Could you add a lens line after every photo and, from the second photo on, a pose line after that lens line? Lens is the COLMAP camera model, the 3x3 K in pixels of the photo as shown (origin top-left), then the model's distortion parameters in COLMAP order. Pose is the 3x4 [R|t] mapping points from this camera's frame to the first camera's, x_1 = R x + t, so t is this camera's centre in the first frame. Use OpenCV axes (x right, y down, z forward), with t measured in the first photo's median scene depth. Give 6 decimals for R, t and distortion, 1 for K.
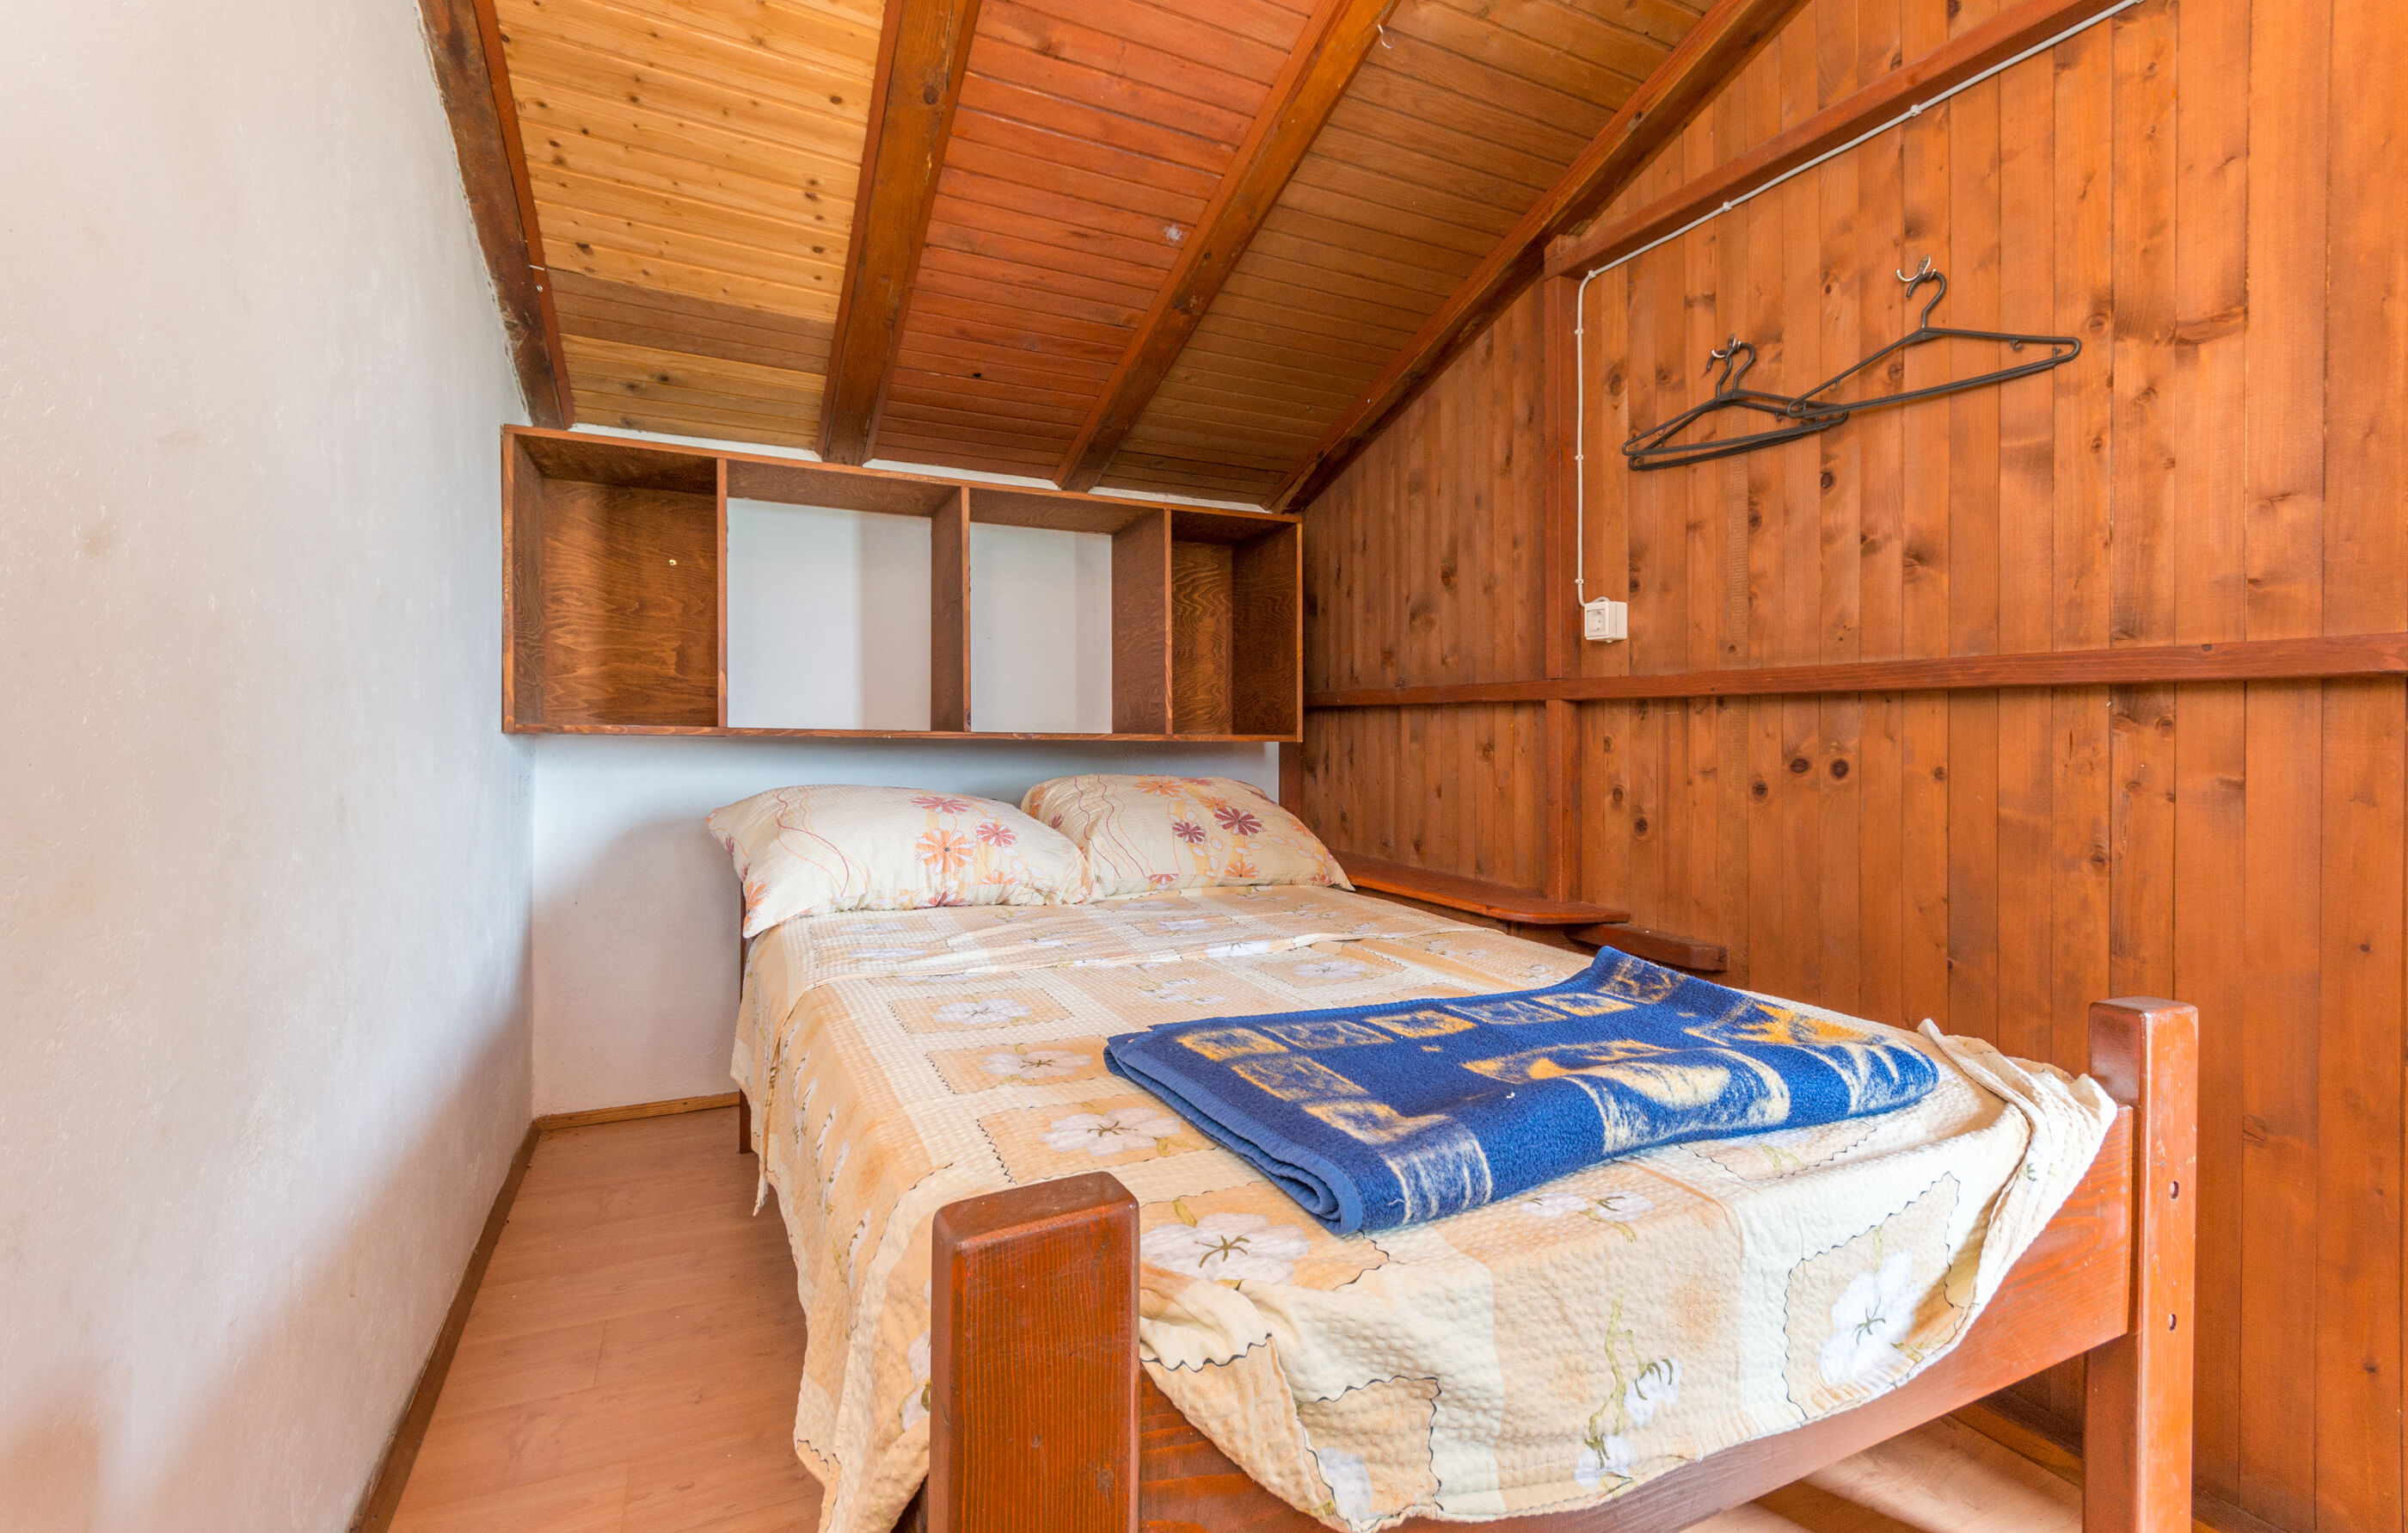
lens RADIAL K [[1042.5, 0, 1209.4], [0, 1042.5, 757.6], [0, 0, 1]] dist [0.010778, -0.003100]
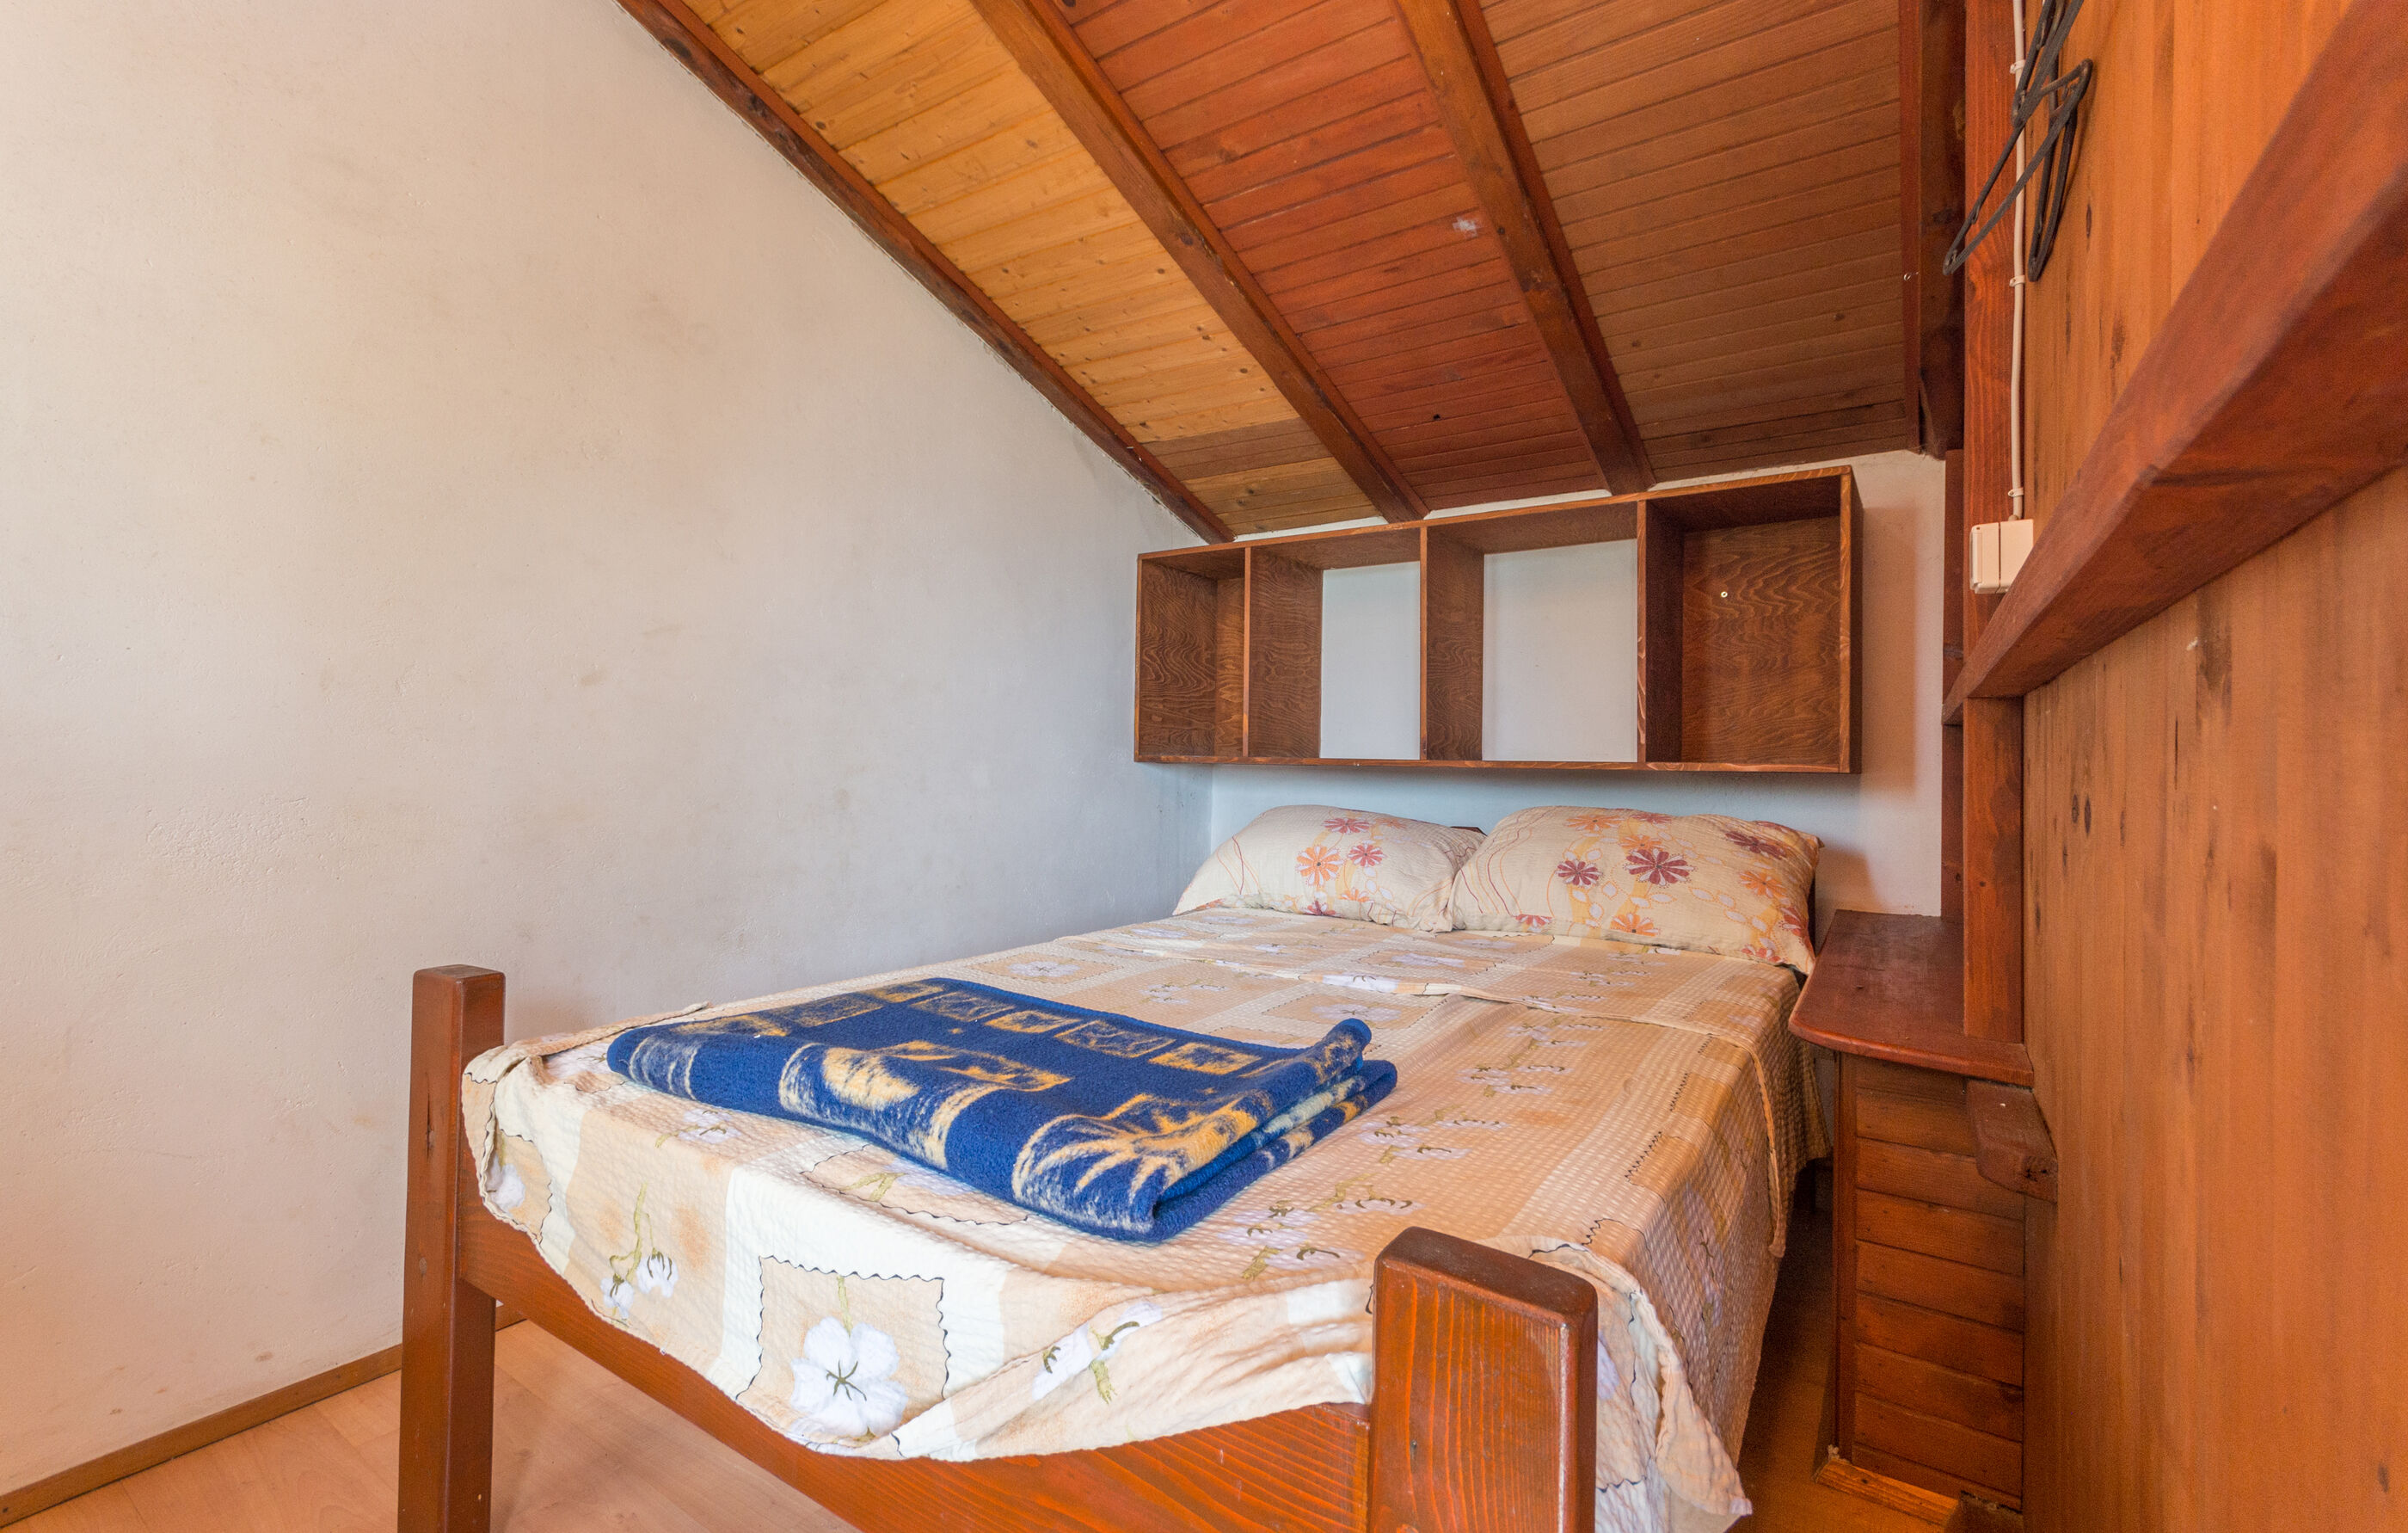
lens RADIAL K [[1042.5, 0, 1207.5], [0, 1042.5, 774.6], [0, 0, 1]] dist [0.010778, -0.003100]
pose [[0.515601, 0.006356, -0.856805, 0.647629], [-0.025000, 0.999658, -0.007629, 0.004250], [0.856464, 0.025354, 0.515584, 0.325284]]
